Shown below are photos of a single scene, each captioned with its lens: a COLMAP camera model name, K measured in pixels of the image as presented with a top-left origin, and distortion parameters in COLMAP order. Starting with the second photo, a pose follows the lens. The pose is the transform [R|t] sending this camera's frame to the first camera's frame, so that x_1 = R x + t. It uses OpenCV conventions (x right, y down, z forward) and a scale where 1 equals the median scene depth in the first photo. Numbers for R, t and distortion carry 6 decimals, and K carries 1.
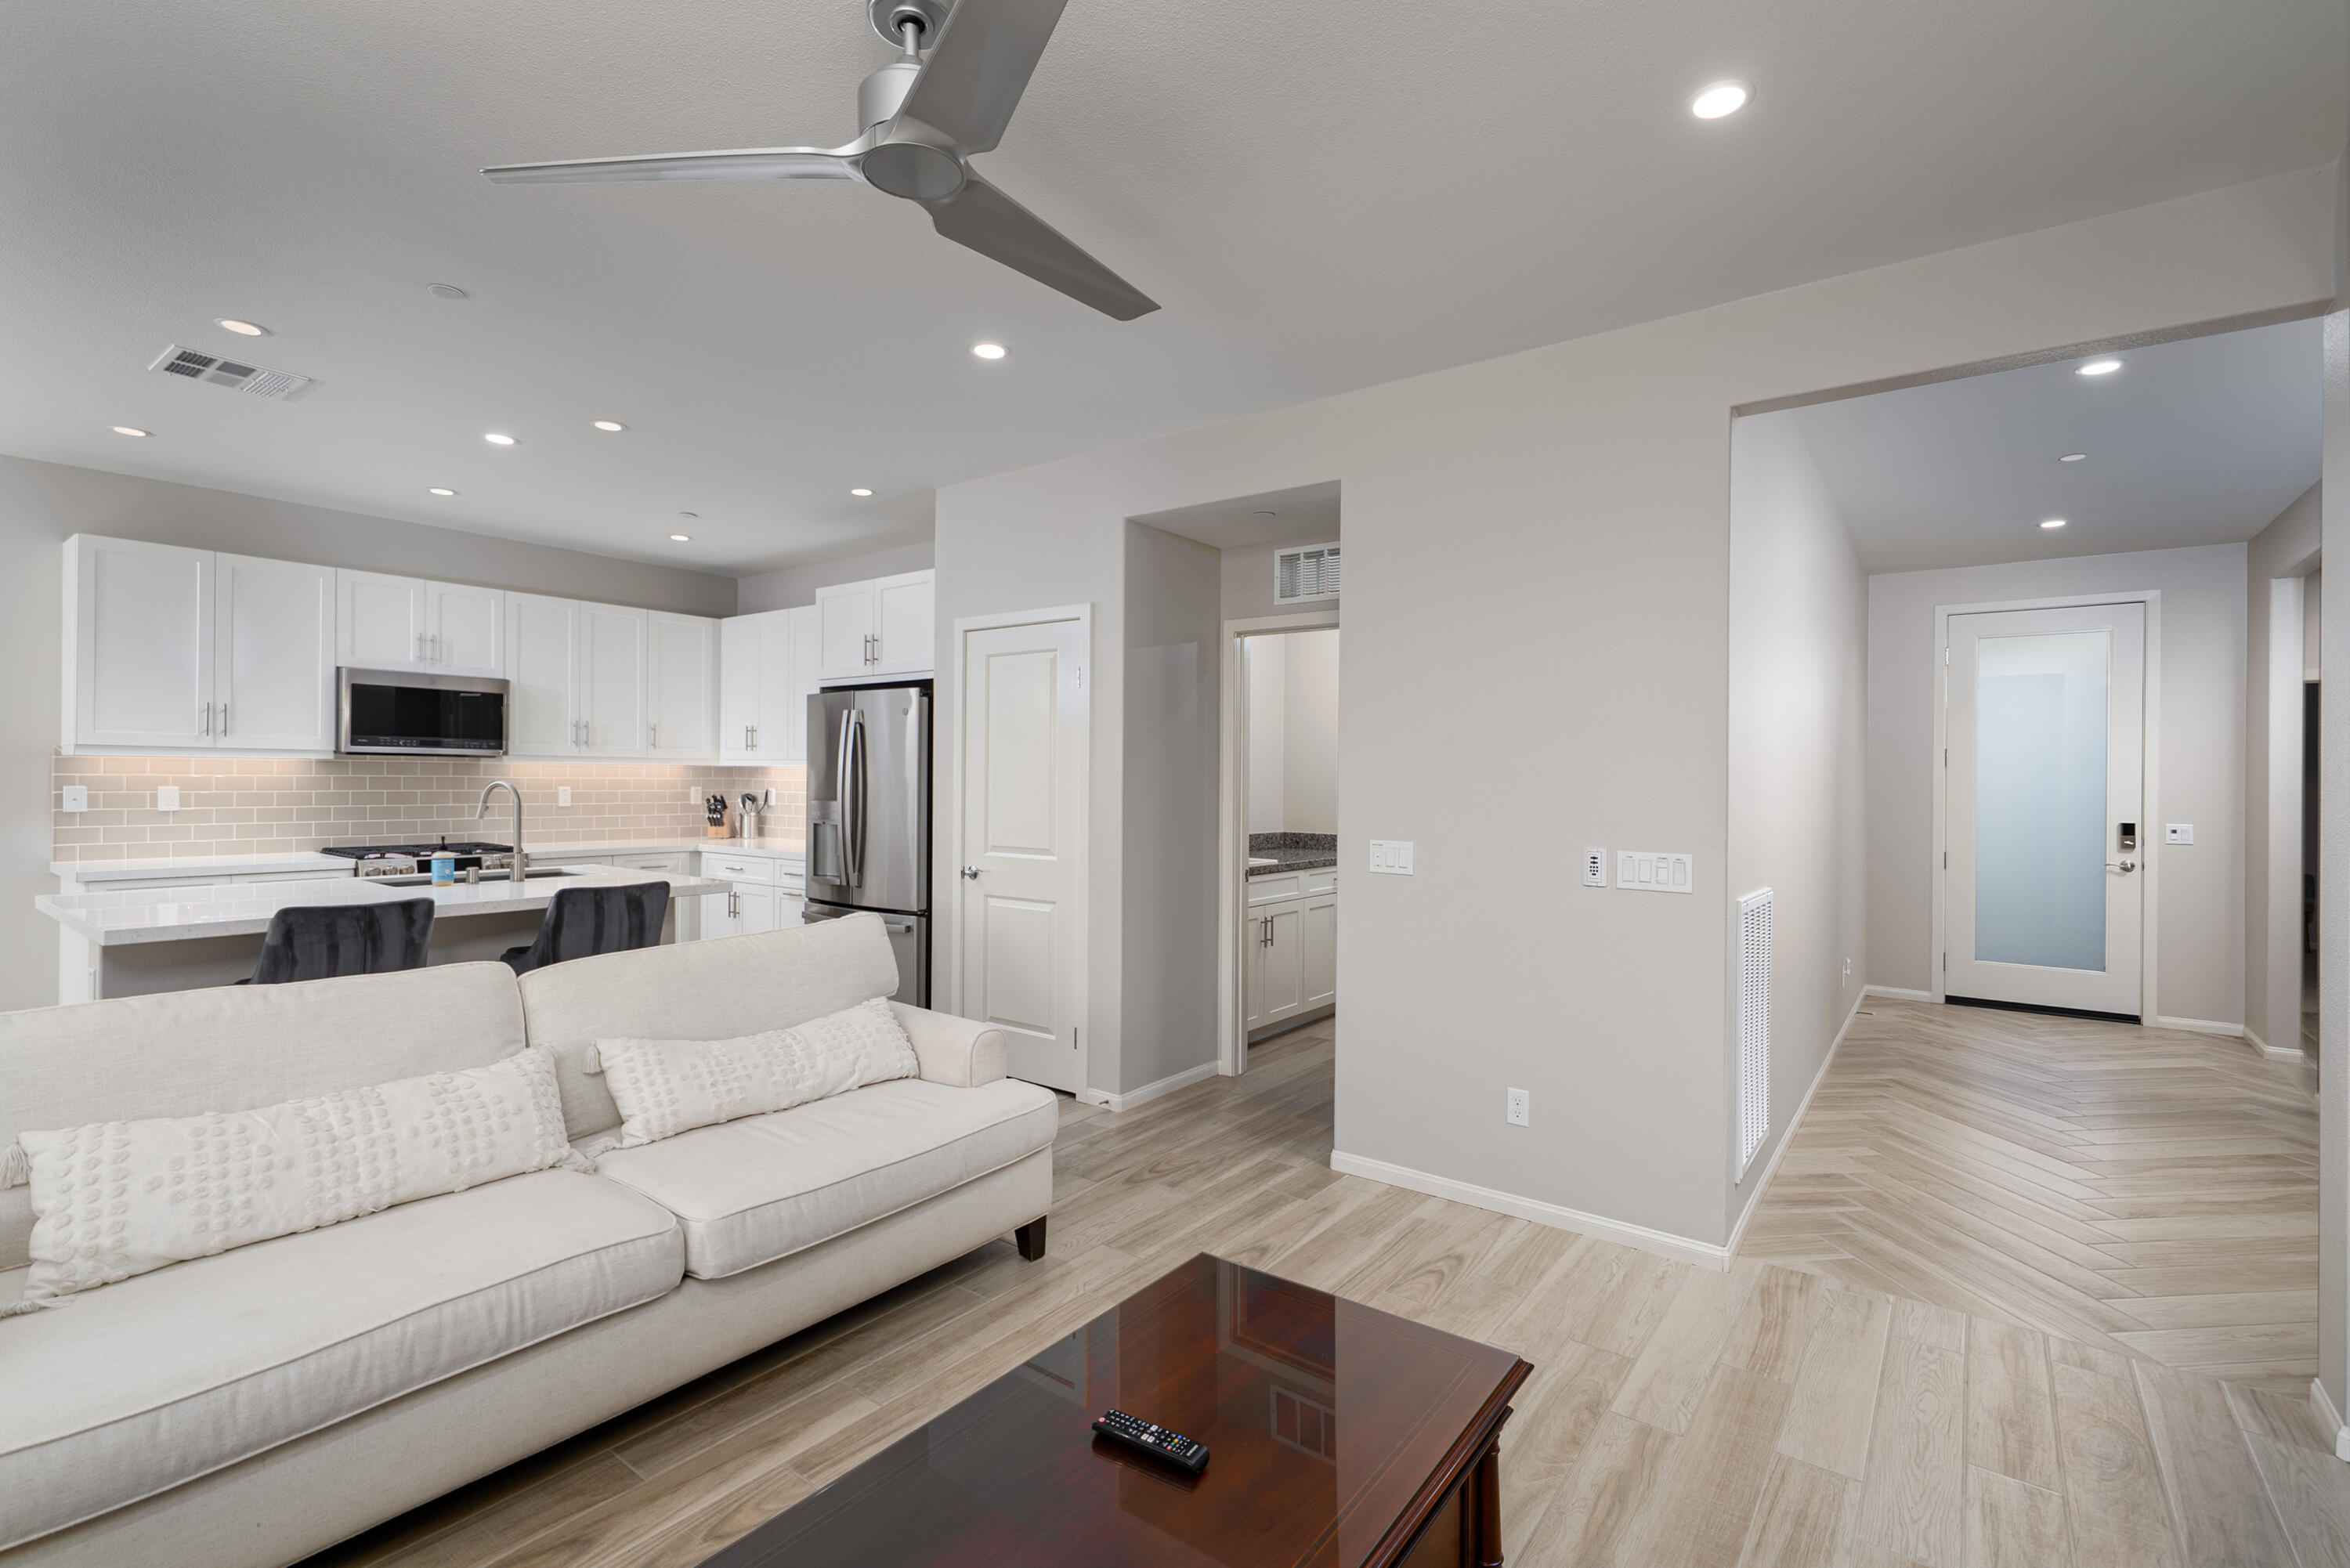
lens RADIAL K [[1040.1, 0, 1175.0], [0, 1040.1, 784.0], [0, 0, 1]] dist [-0.015909, -0.000084]
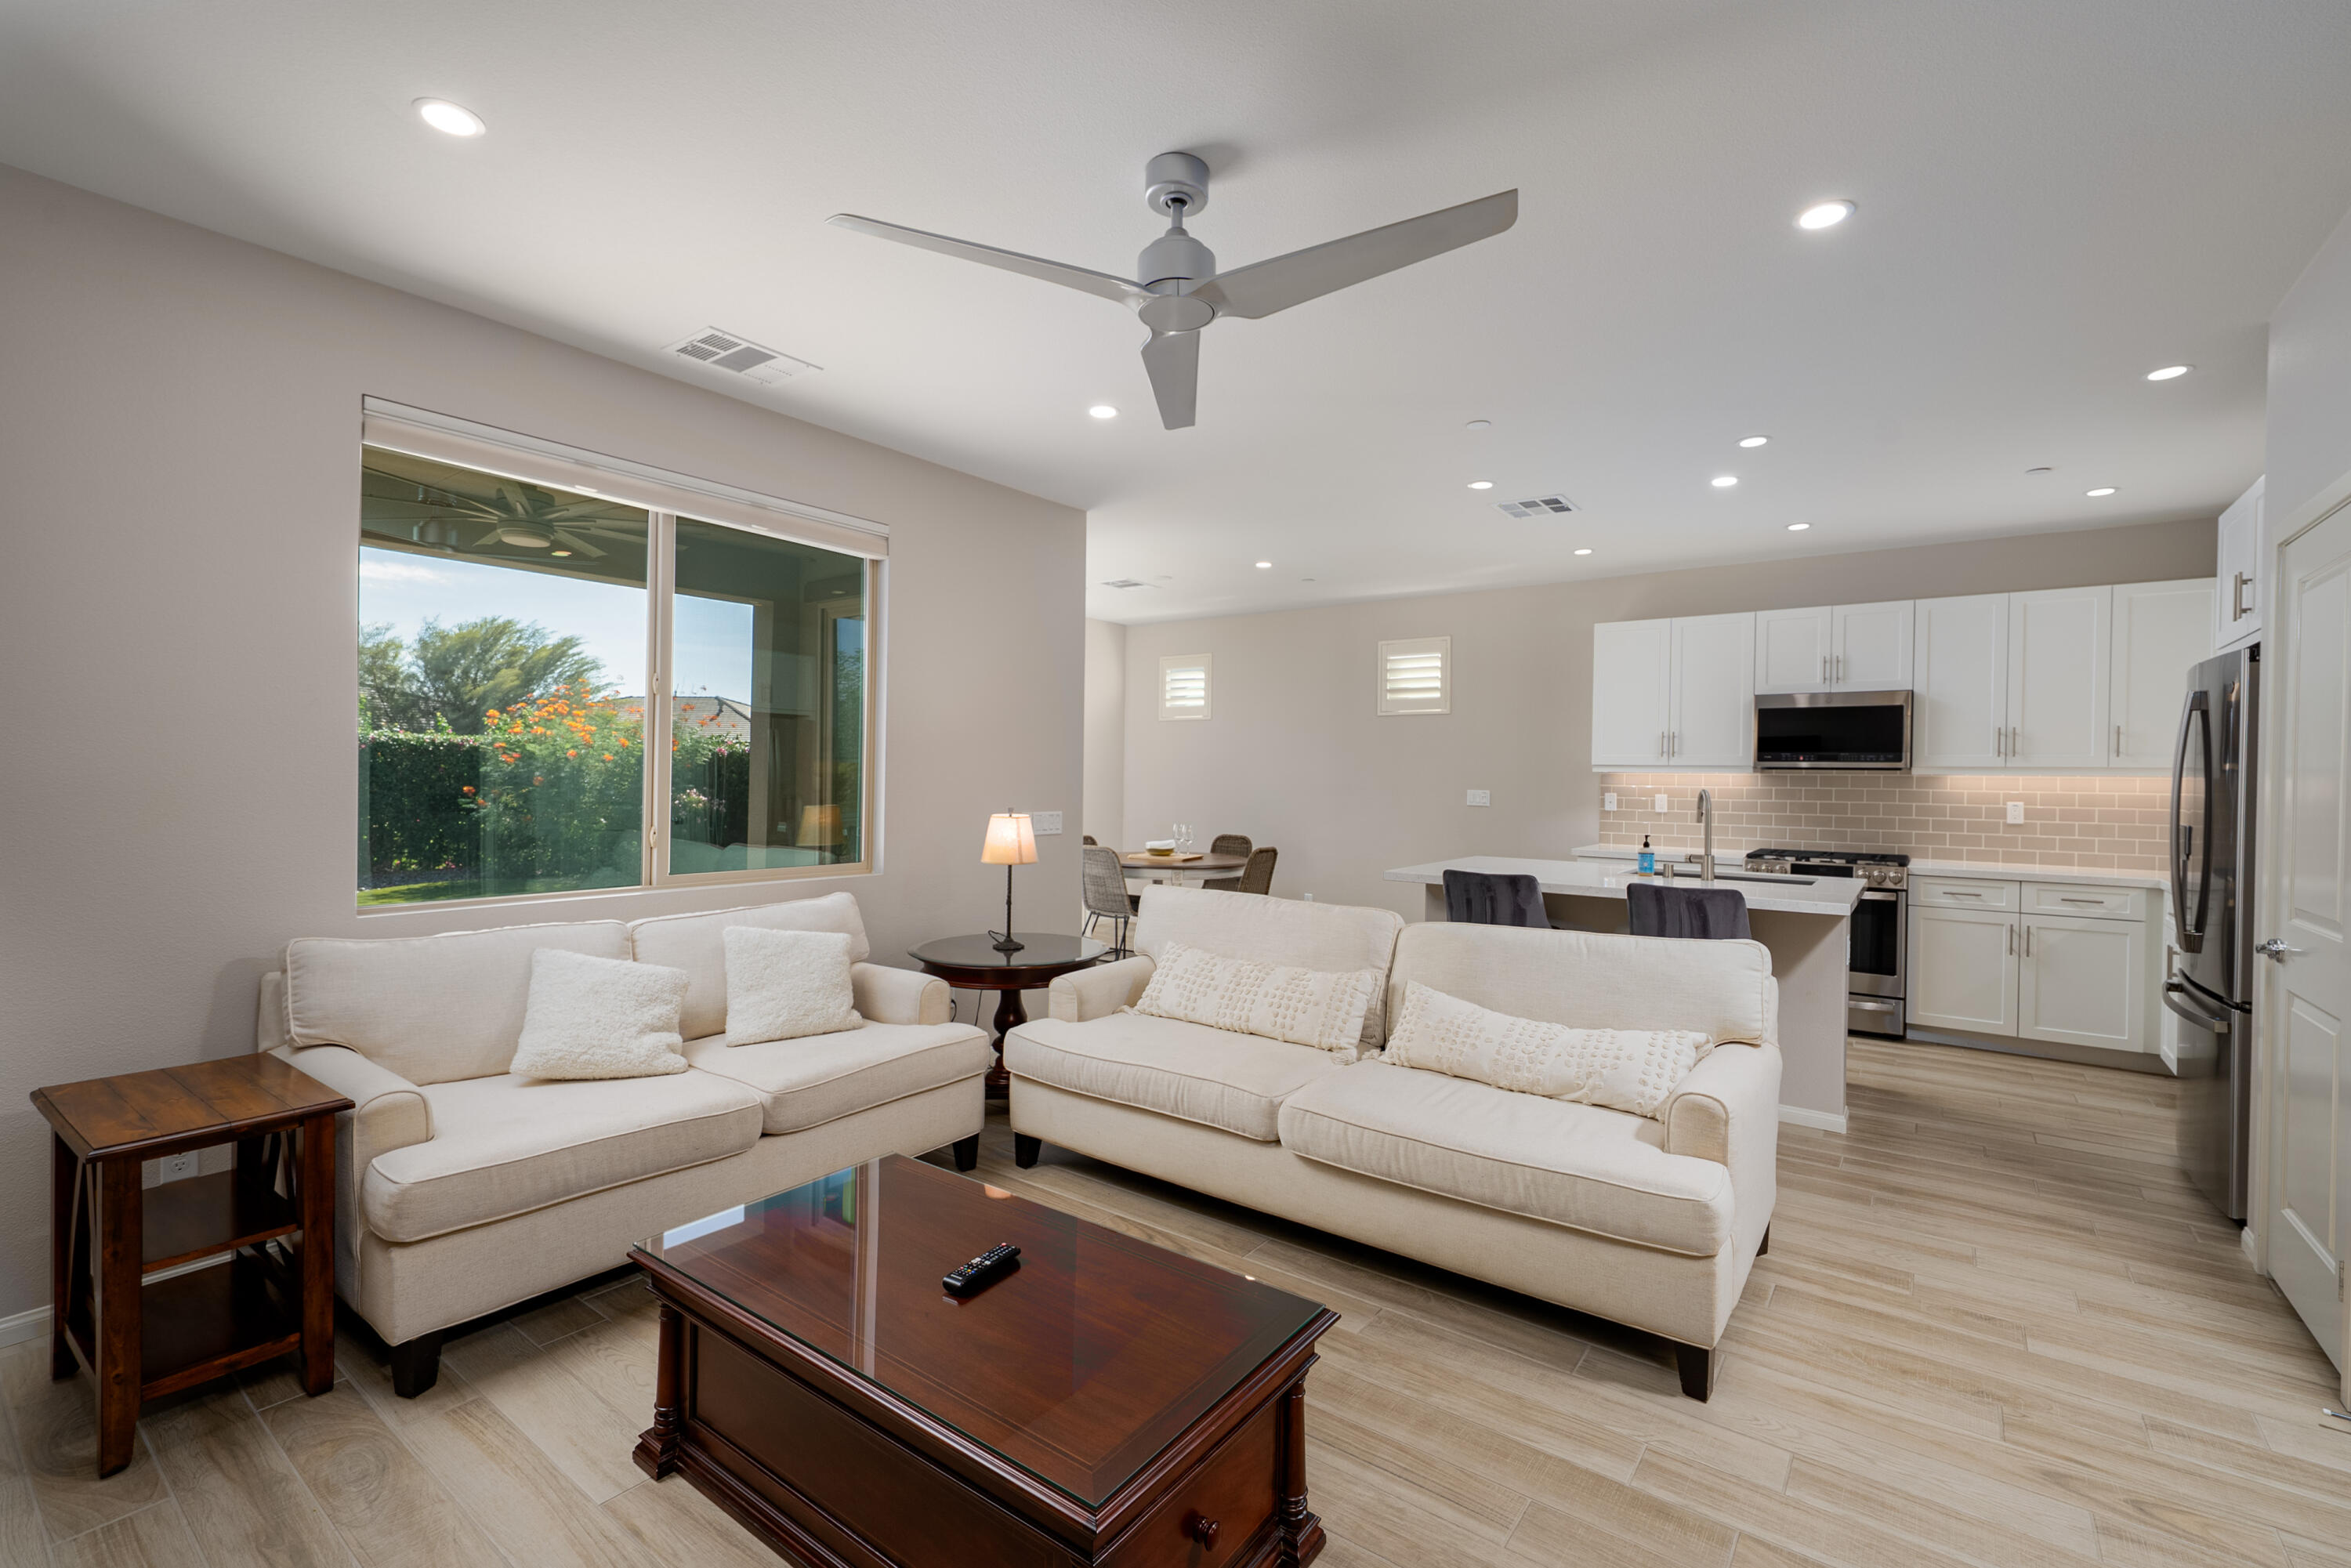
lens RADIAL K [[1015.9, 0, 1175.5], [0, 1015.9, 784.0], [0, 0, 1]] dist [-0.001239, 0.000112]
pose [[0.006607, -0.000665, -0.999978, 0.328099], [-0.018207, 0.999834, -0.000785, 0.001118], [0.999812, 0.018211, 0.006593, 0.308477]]
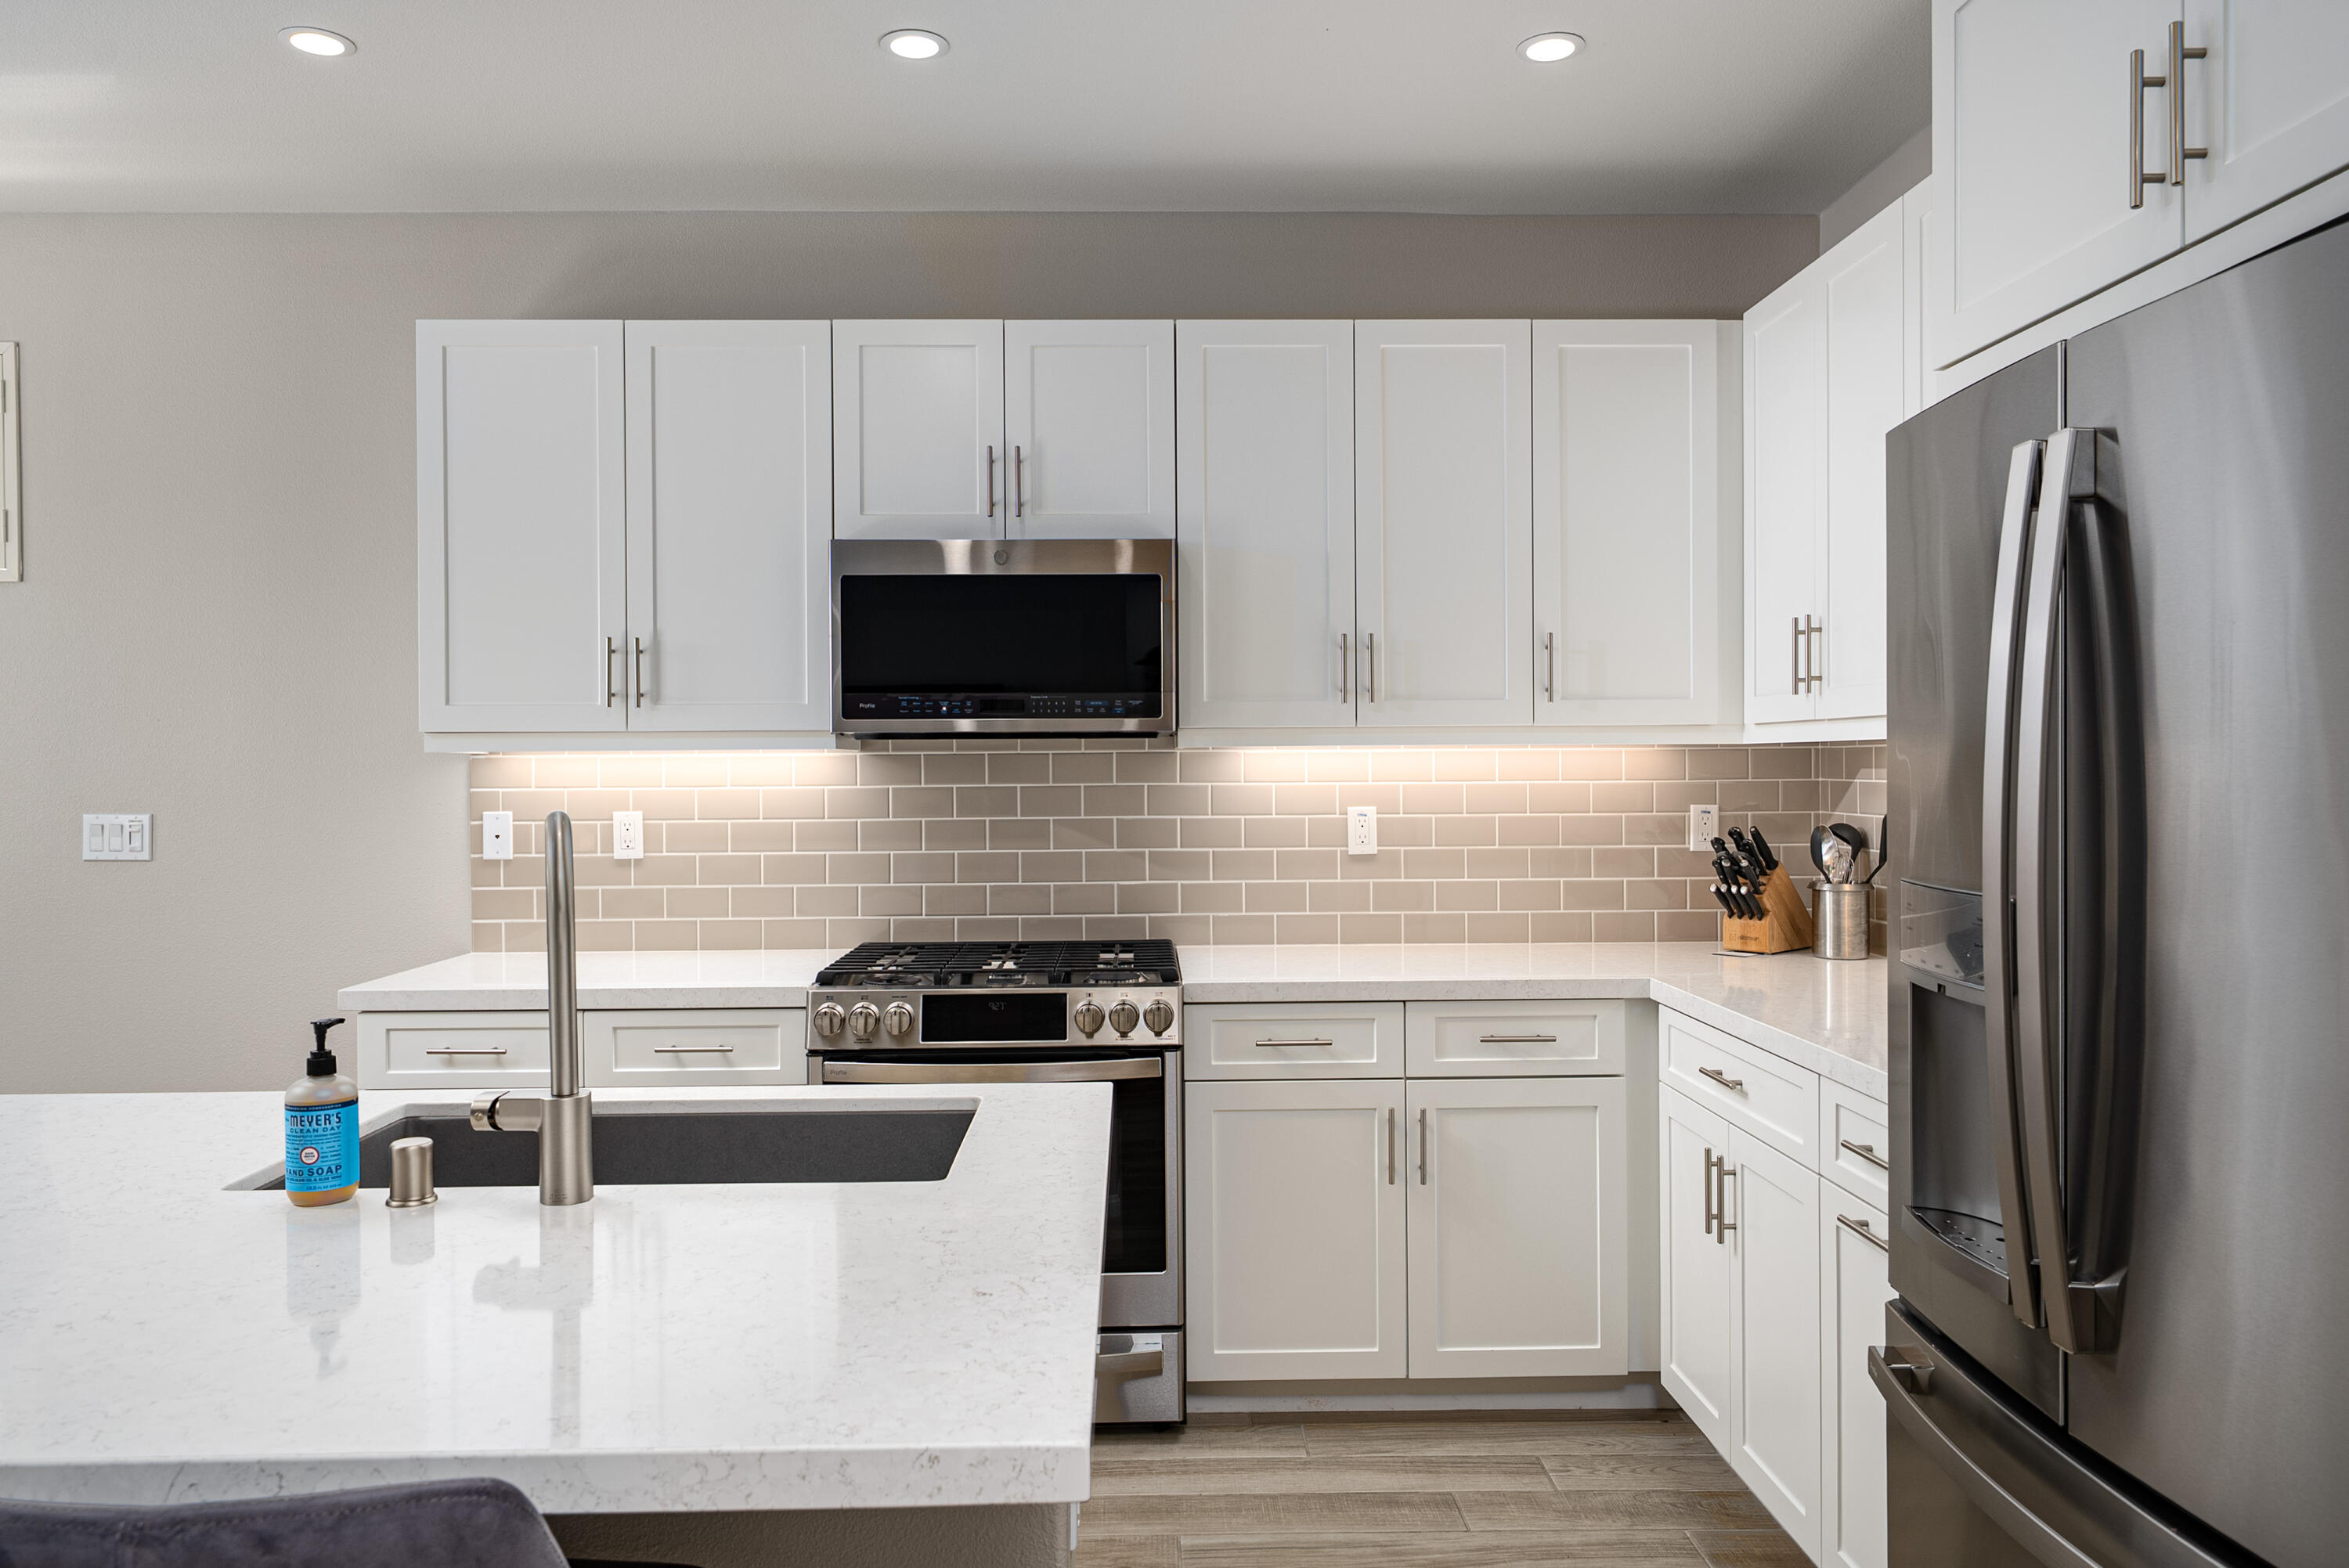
lens RADIAL K [[1630.7, 0, 1174.5], [0, 1630.7, 784.0], [0, 0, 1]] dist [0.002184, 0.001028]
pose [[0.623502, -0.005572, -0.781802, -0.165003], [0.009481, 0.999955, 0.000435, -0.008018], [0.781764, -0.007683, 0.623527, 0.636234]]
